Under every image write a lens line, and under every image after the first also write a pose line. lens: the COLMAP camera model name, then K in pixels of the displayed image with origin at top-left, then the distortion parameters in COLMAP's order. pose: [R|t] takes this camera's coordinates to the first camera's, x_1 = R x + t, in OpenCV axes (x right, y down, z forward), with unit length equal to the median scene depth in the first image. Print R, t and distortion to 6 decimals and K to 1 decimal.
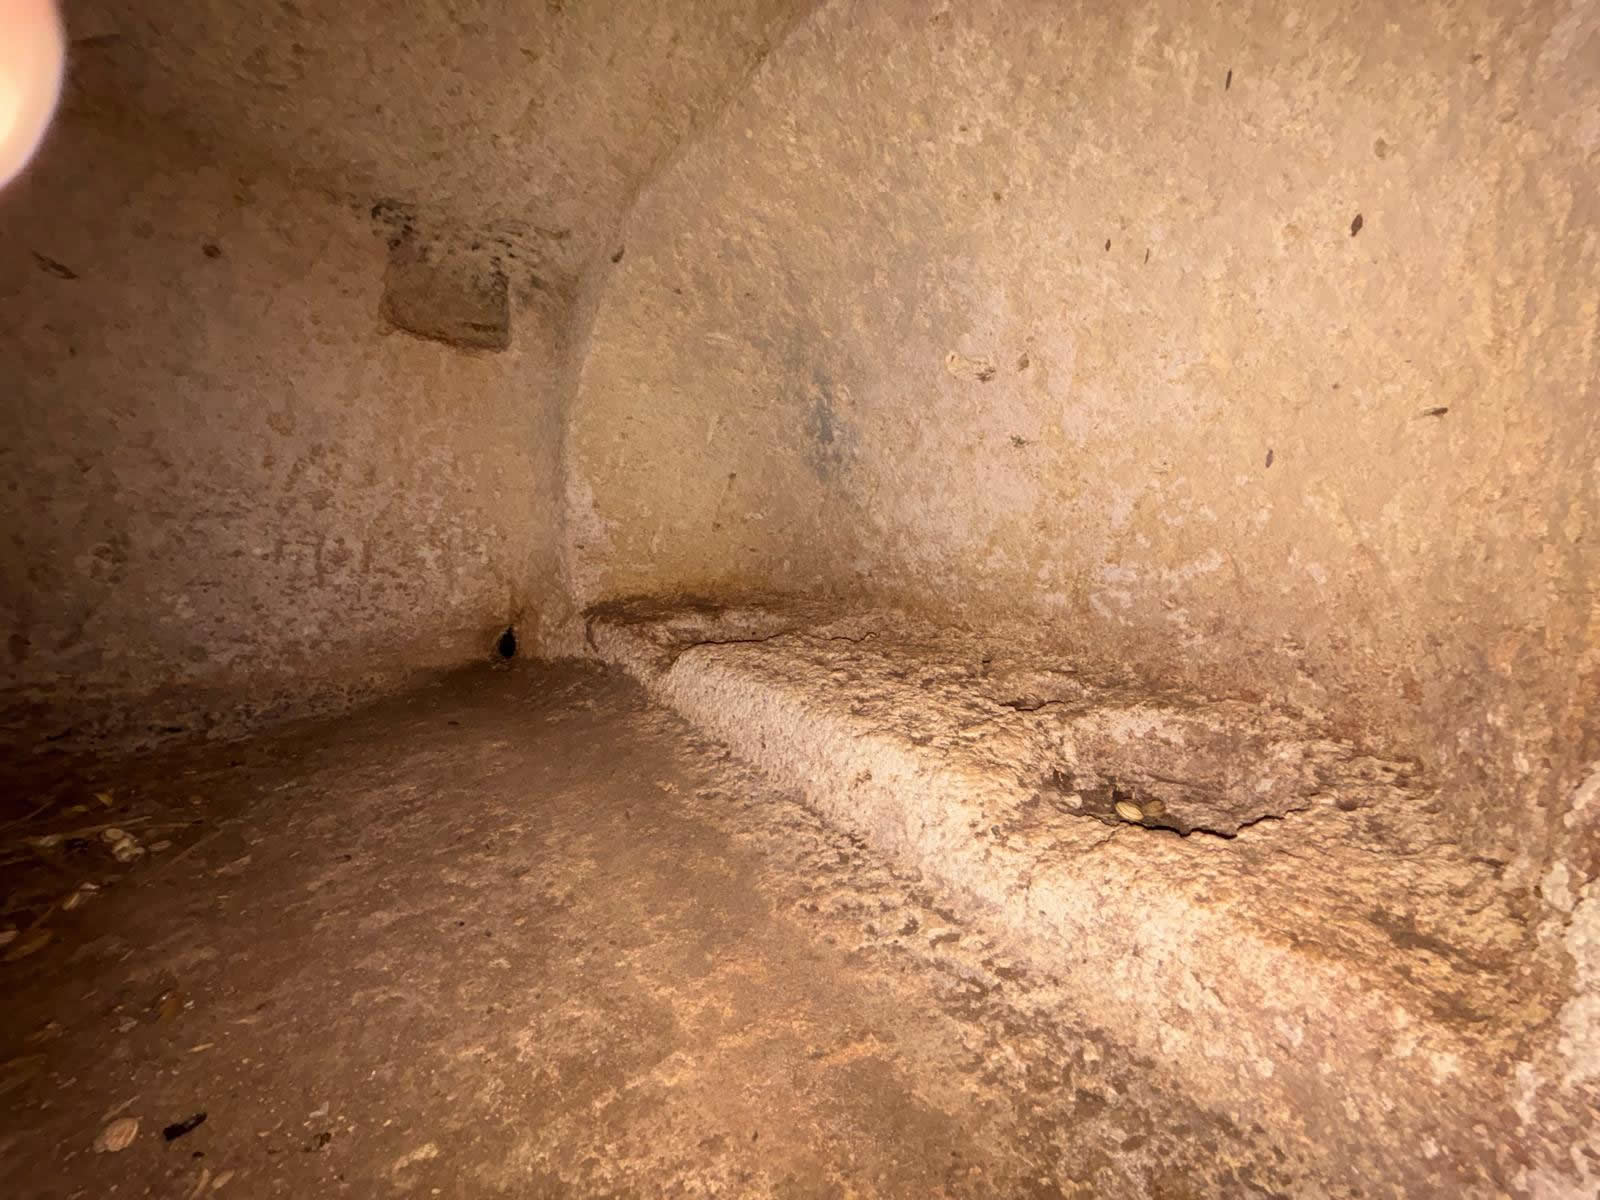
lens RADIAL K [[643.6, 0, 797.7], [0, 643.6, 597.2], [0, 0, 1]] dist [-0.002895, -0.000593]
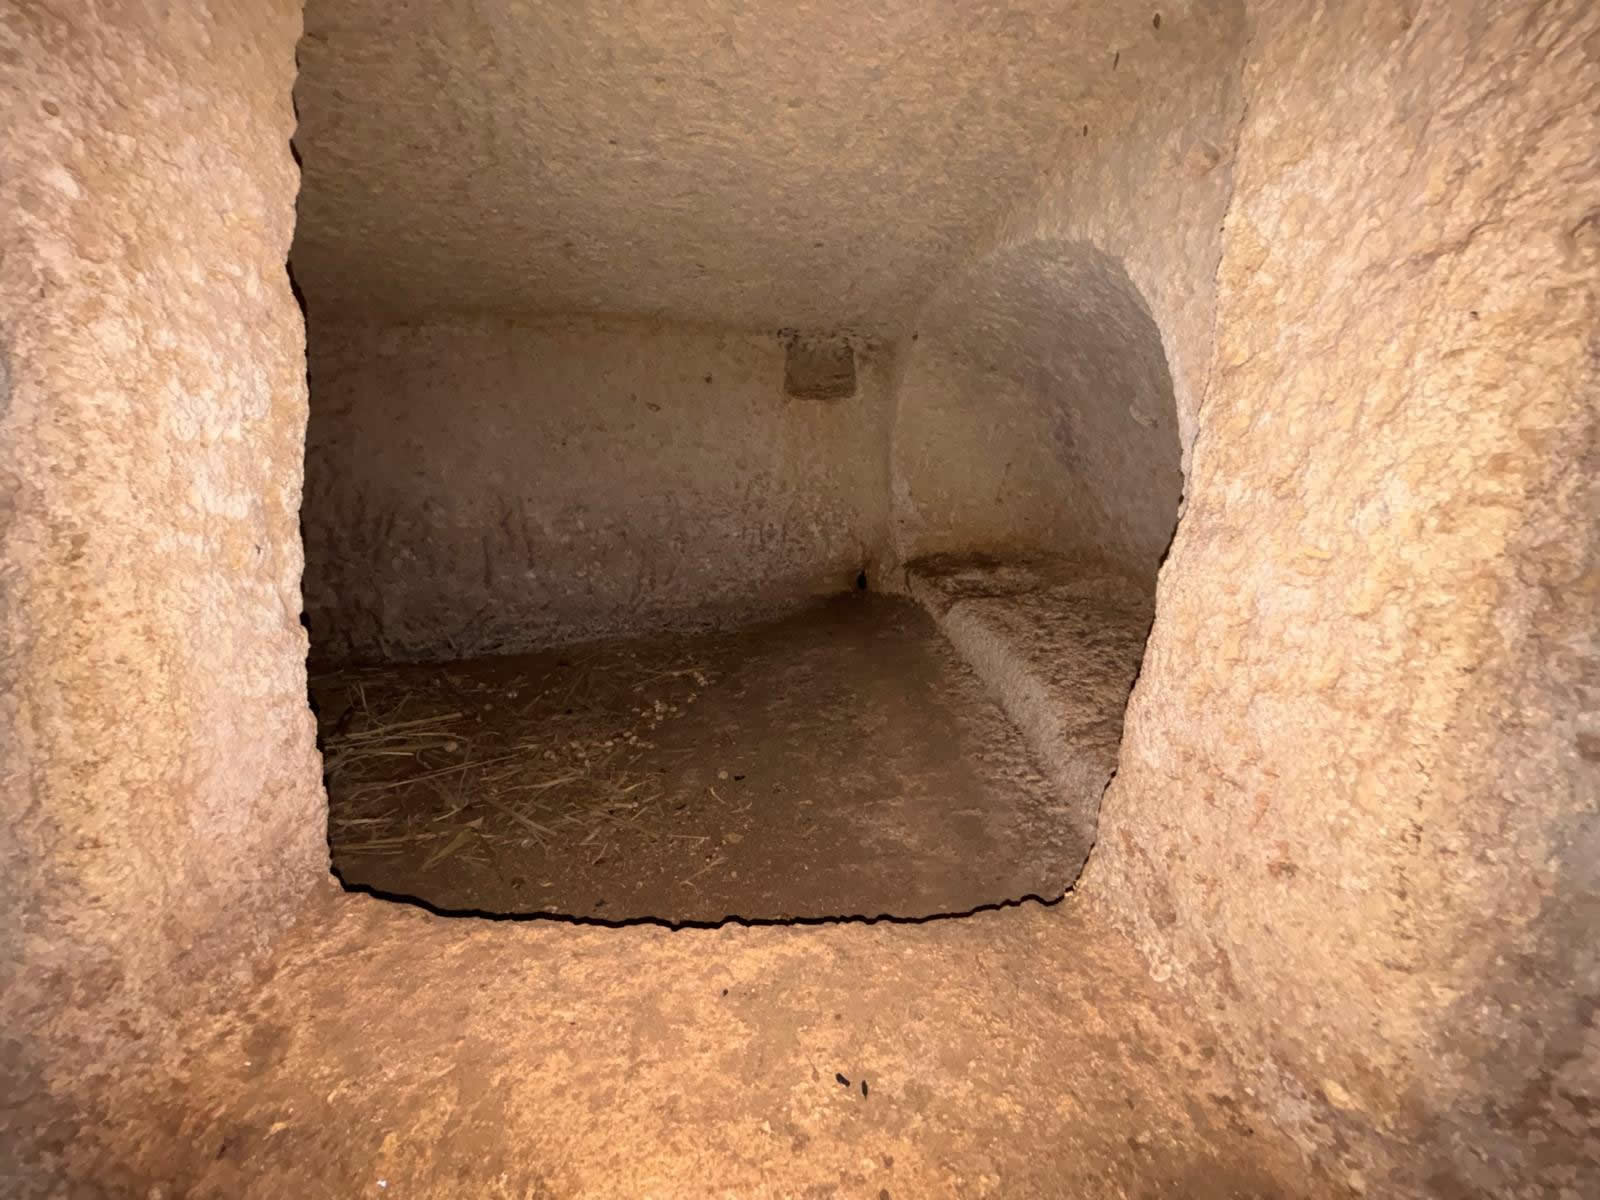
lens RADIAL K [[643.6, 0, 797.7], [0, 643.6, 597.2], [0, 0, 1]] dist [-0.002895, -0.000593]
pose [[0.838728, 0.058630, -0.541385, 0.312440], [0.037369, 0.985646, 0.164636, -0.178535], [0.543267, -0.158316, 0.824498, -0.440874]]
